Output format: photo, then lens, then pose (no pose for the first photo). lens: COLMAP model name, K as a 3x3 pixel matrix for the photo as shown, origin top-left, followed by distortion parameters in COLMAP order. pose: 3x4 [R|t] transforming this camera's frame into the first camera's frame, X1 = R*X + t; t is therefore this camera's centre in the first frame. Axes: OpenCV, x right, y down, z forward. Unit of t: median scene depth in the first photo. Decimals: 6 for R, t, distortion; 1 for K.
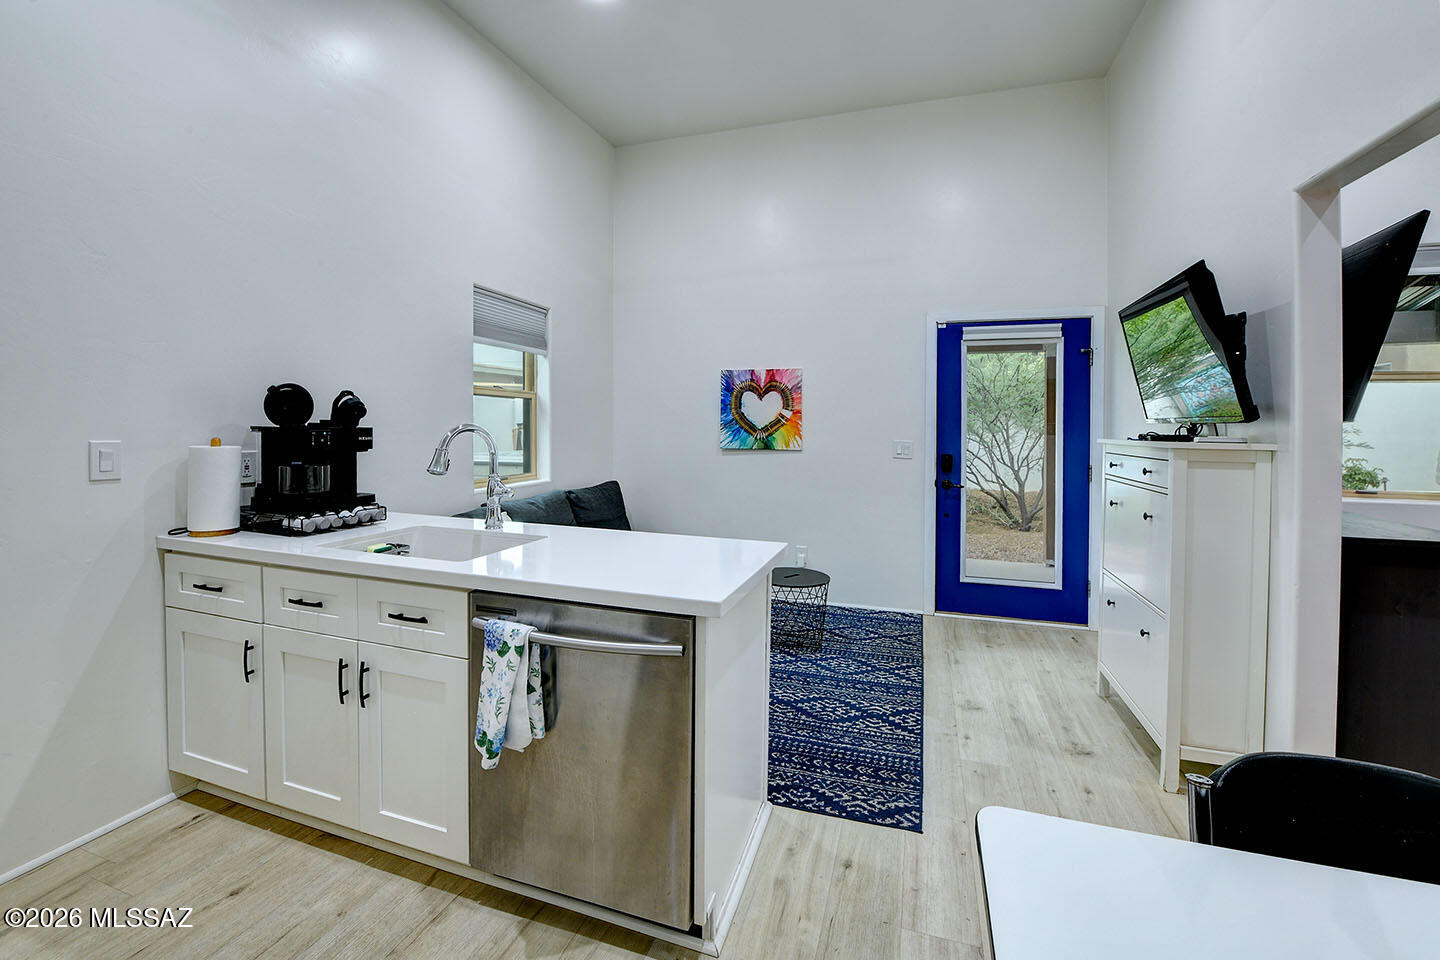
lens RADIAL K [[606.4, 0, 702.5], [0, 606.4, 429.0], [0, 0, 1]] dist [-0.008013, -0.000802]
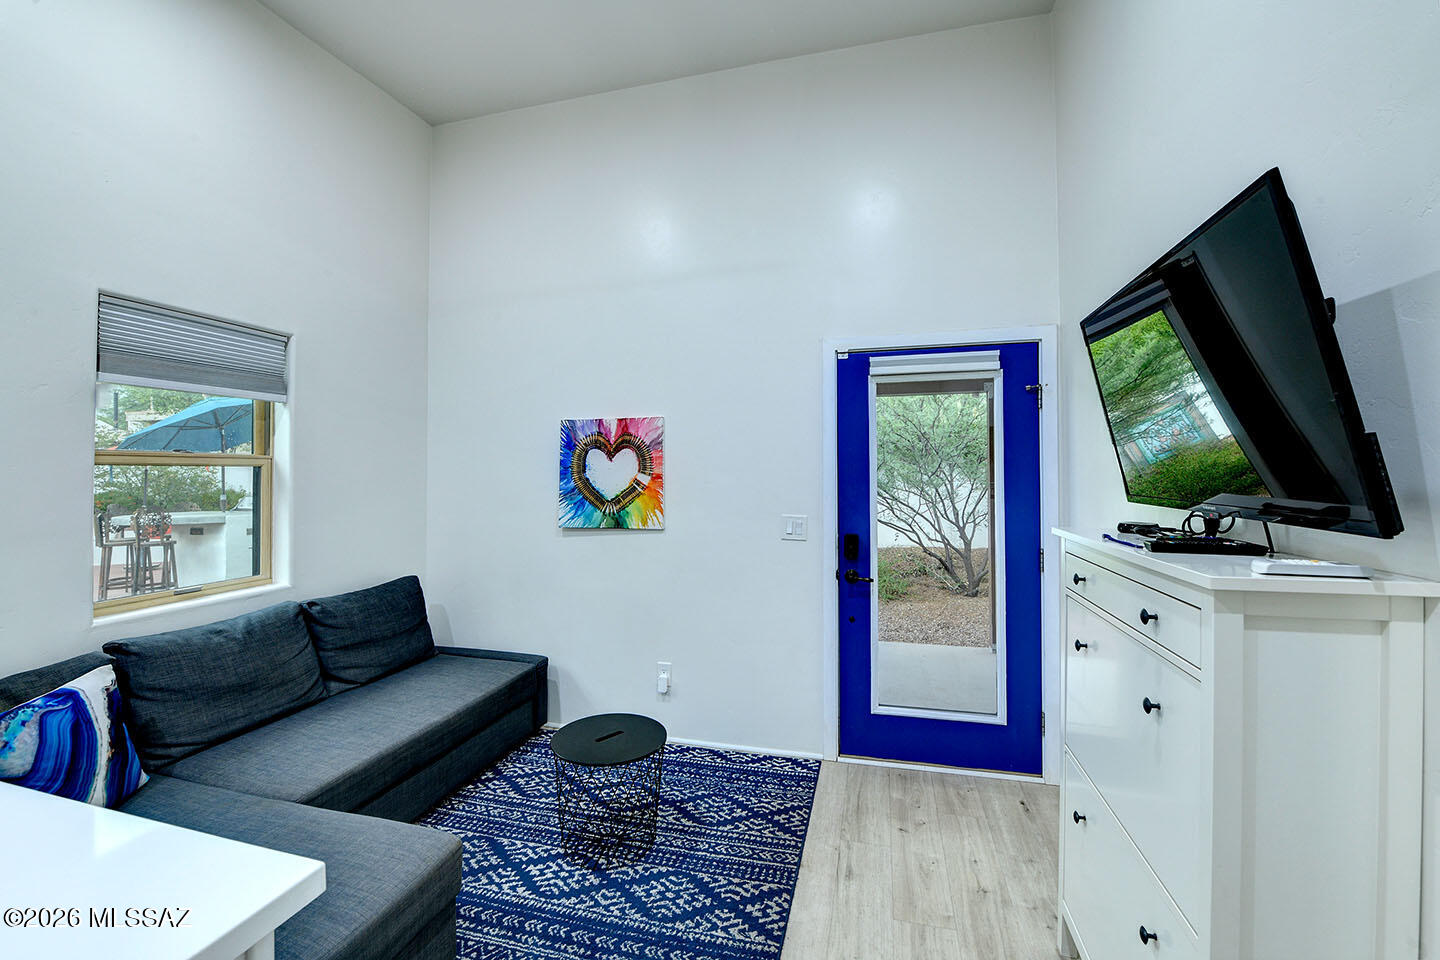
lens RADIAL K [[606.4, 0, 724.8], [0, 606.4, 476.8], [0, 0, 1]] dist [-0.008013, -0.000802]
pose [[0.995692, -0.020286, 0.090481, 0.186166], [0.020080, 0.999793, 0.003190, -0.031153], [-0.090527, -0.001360, 0.995893, 0.290466]]
